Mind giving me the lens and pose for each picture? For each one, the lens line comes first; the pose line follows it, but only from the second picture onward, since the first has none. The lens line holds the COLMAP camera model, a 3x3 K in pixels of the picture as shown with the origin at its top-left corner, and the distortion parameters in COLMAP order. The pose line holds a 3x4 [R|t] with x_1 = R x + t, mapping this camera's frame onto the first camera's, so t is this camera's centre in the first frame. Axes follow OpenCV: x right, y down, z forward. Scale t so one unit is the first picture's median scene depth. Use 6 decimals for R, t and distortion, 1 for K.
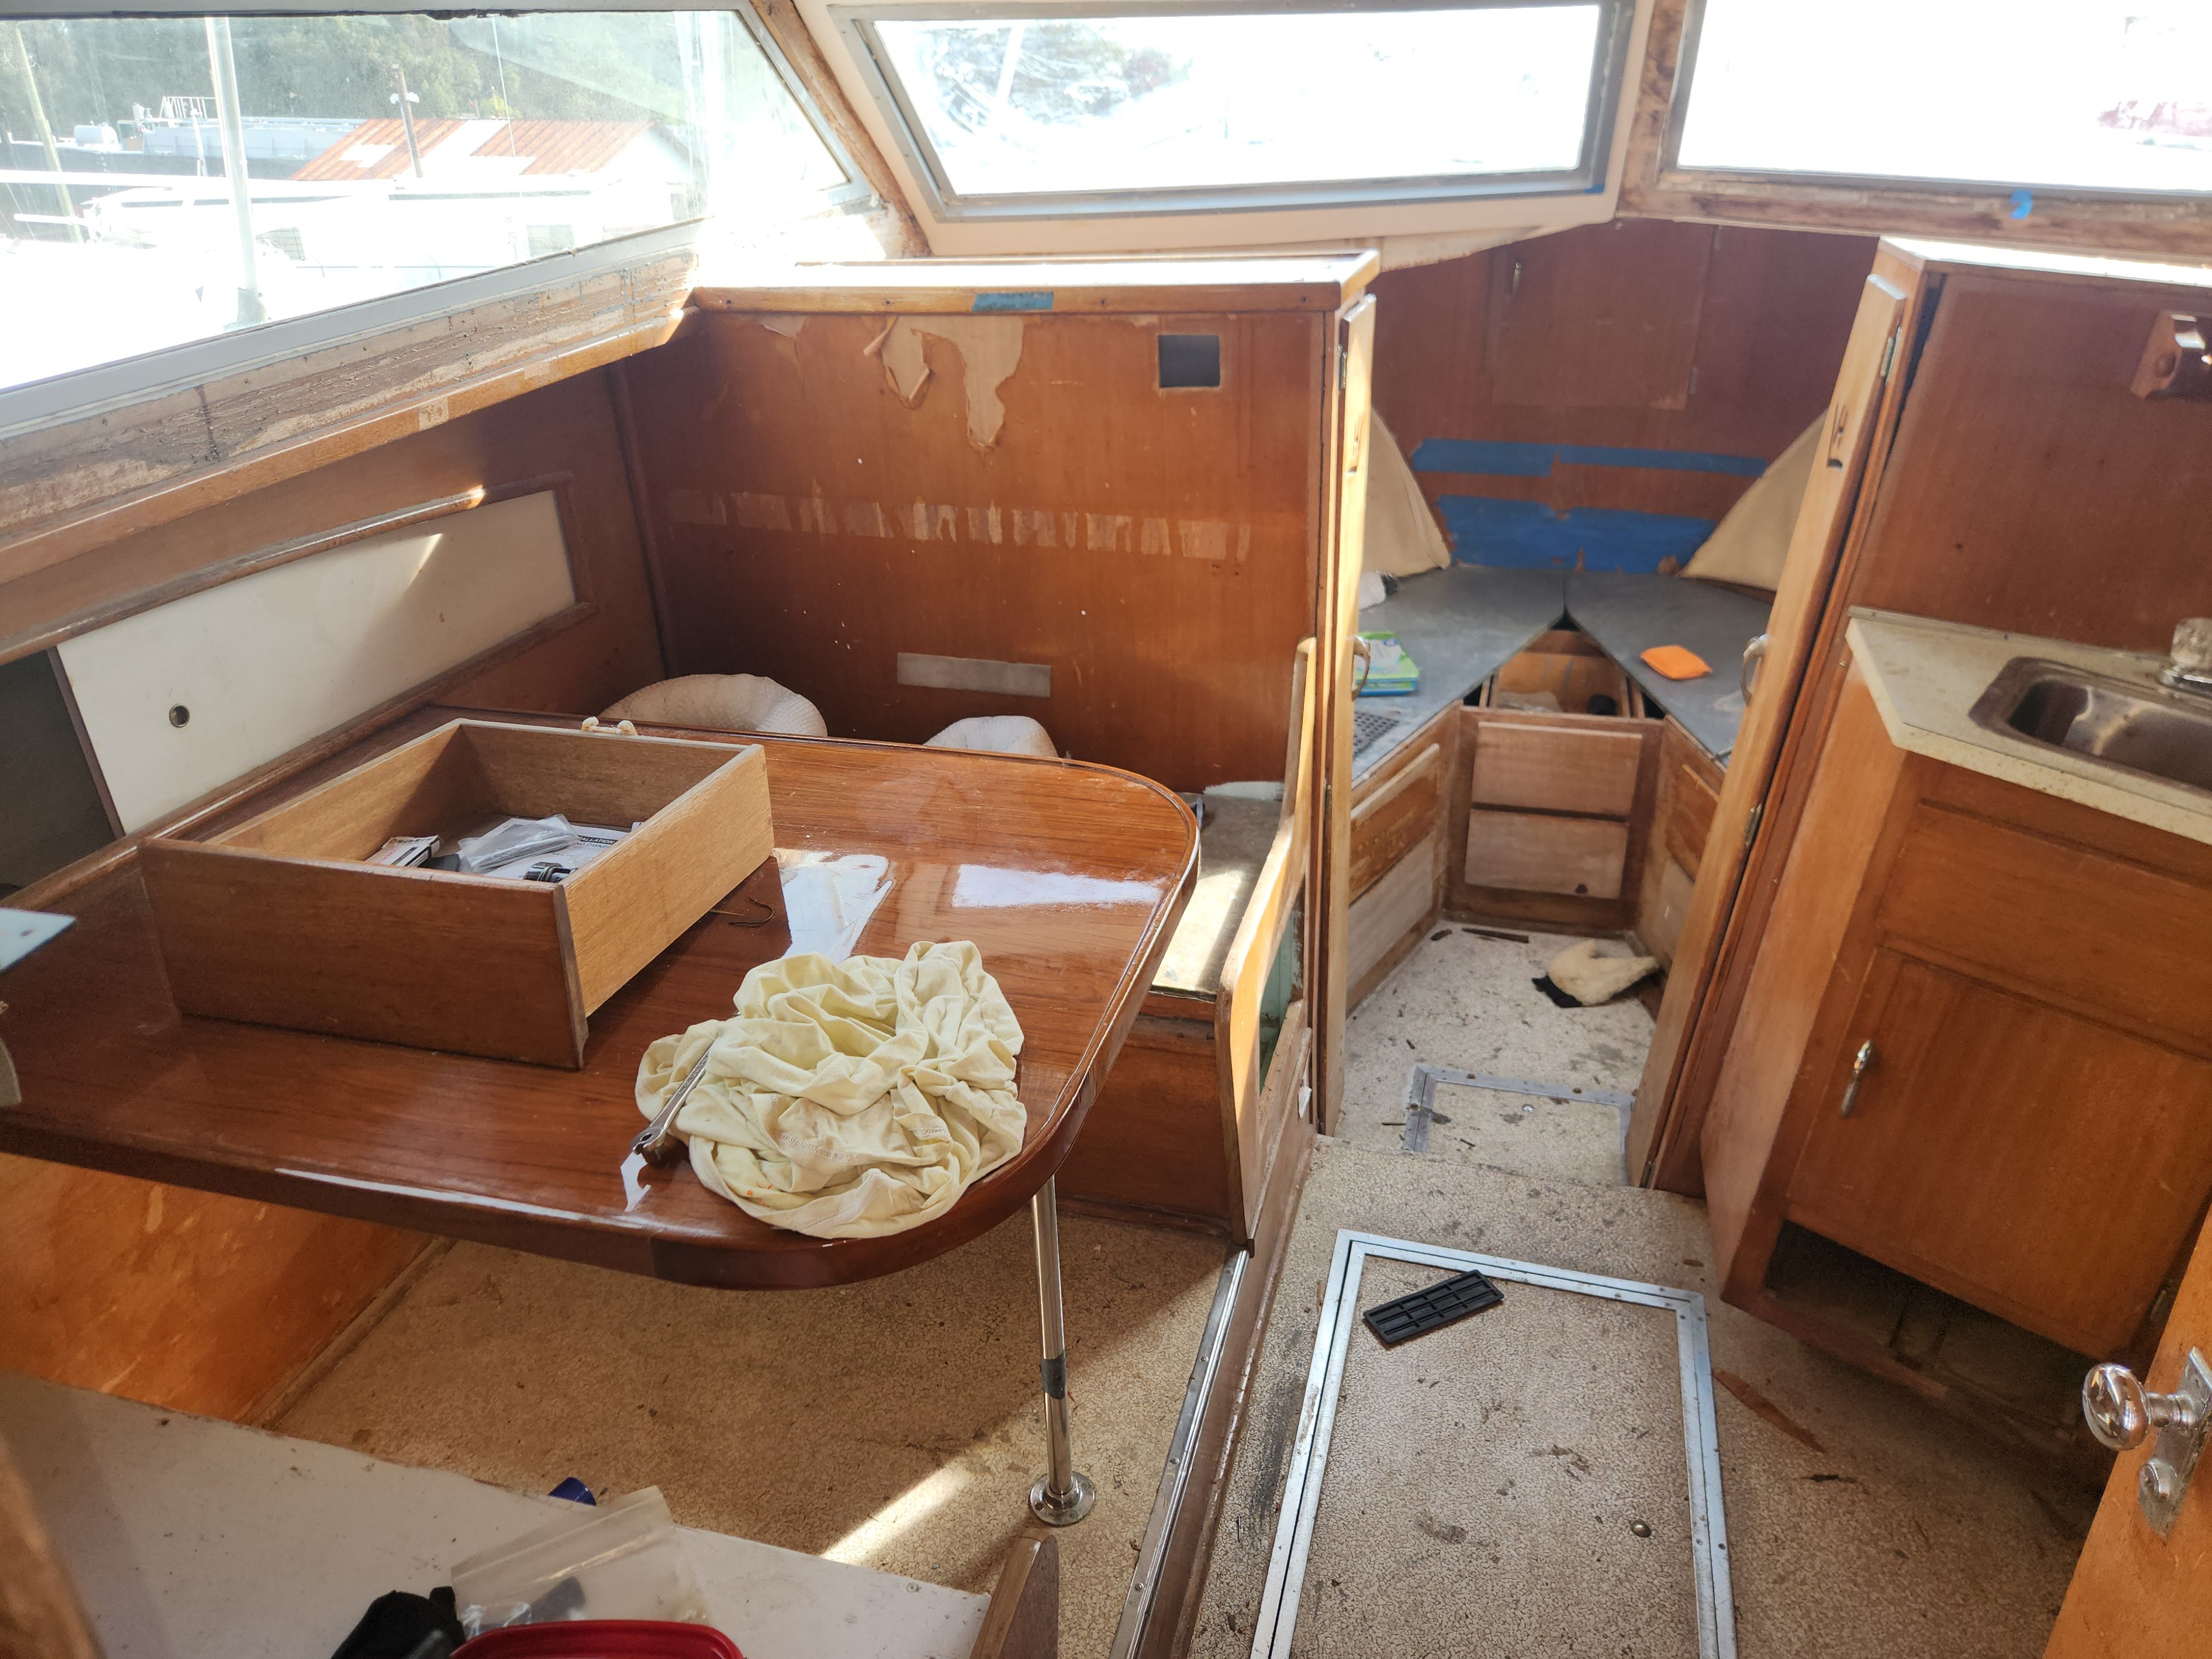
lens RADIAL K [[1465.2, 0, 1091.4], [0, 1465.2, 839.8], [0, 0, 1]] dist [0.013428, -0.001740]
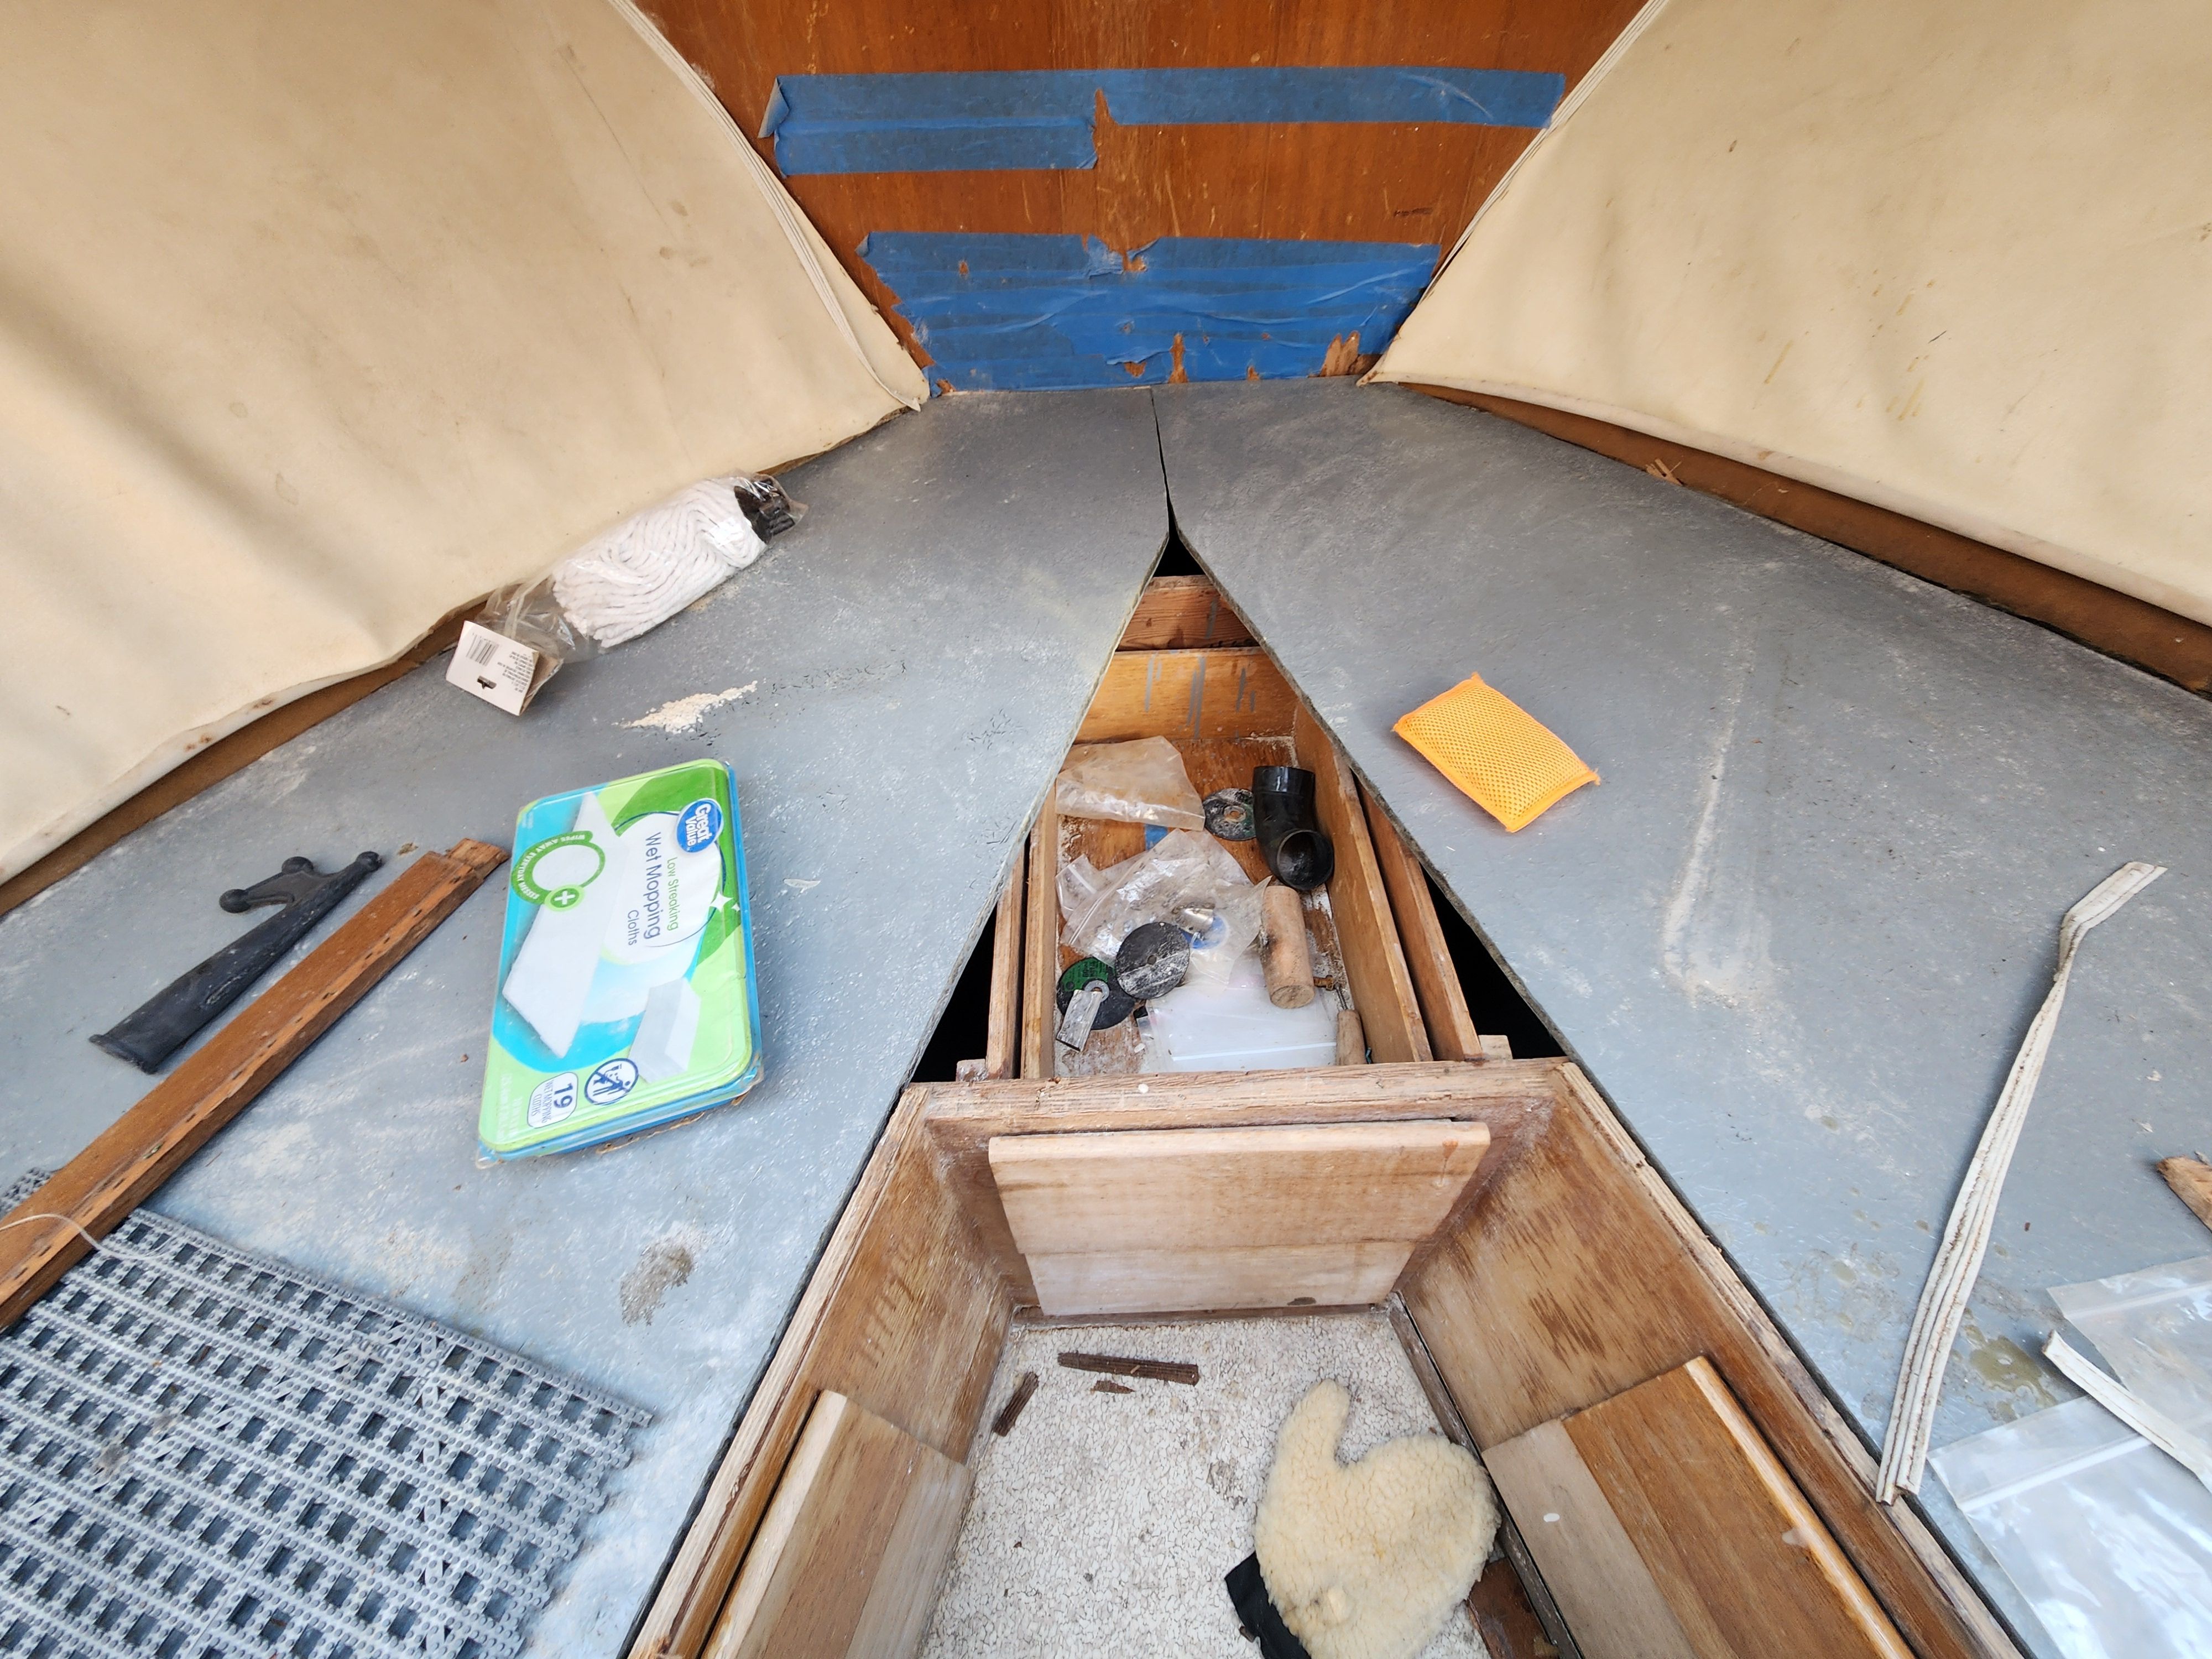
lens RADIAL K [[892.6, 0, 1125.2], [0, 892.6, 820.1], [0, 0, 1]] dist [0.005581, -0.003214]
pose [[0.949603, -0.236111, 0.206171, 0.231615], [0.140030, 0.907994, 0.394891, -0.183506], [-0.280440, -0.346119, 0.895296, 0.727059]]
